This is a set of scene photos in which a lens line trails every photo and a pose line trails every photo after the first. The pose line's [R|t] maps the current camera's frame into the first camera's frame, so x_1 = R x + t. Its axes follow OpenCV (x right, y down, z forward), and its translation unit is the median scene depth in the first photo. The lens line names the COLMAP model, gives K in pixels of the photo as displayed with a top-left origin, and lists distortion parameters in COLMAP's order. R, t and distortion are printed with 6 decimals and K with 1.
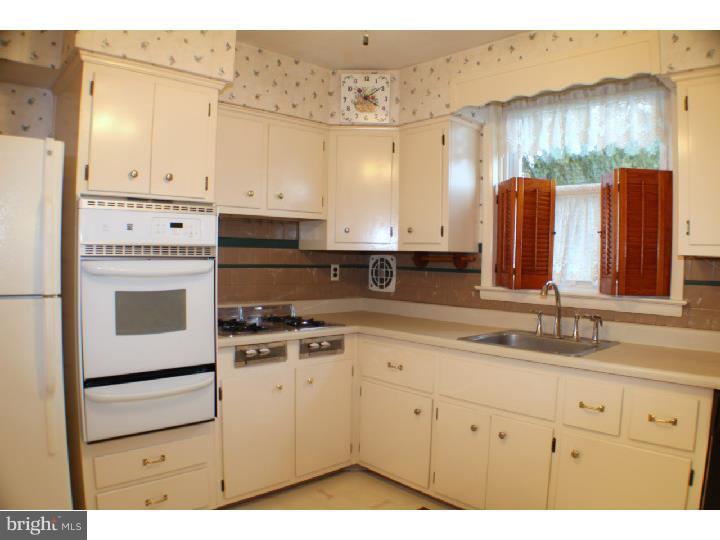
lens RADIAL K [[525.5, 0, 363.4], [0, 525.5, 265.0], [0, 0, 1]] dist [-0.175830, 0.032904]
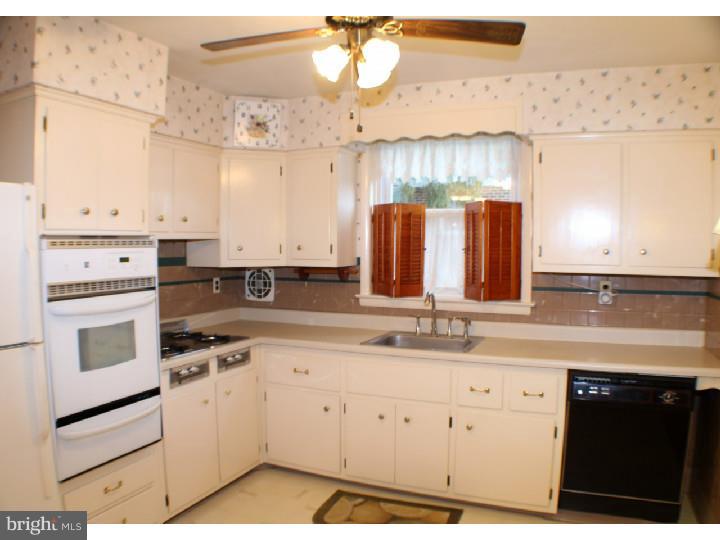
lens RADIAL K [[546.5, 0, 361.8], [0, 546.5, 271.1], [0, 0, 1]] dist [-0.179683, 0.048476]
pose [[0.922370, -0.037675, 0.384466, -0.276062], [0.023751, 0.998881, 0.040903, -0.071159], [-0.385576, -0.028596, 0.922233, -0.134258]]
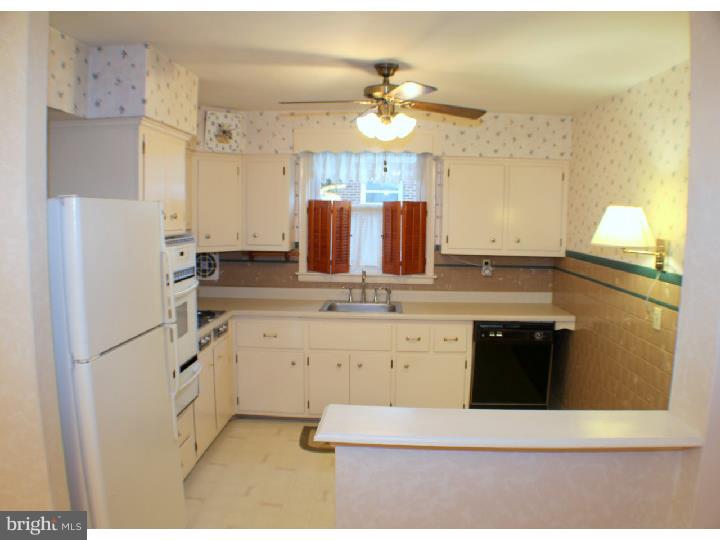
lens RADIAL K [[546.5, 0, 361.1], [0, 546.5, 272.2], [0, 0, 1]] dist [-0.179683, 0.048476]
pose [[0.724144, -0.088023, 0.684009, -0.793828], [0.015284, 0.993626, 0.111686, -0.145321], [-0.689480, -0.070422, 0.720873, -0.231332]]
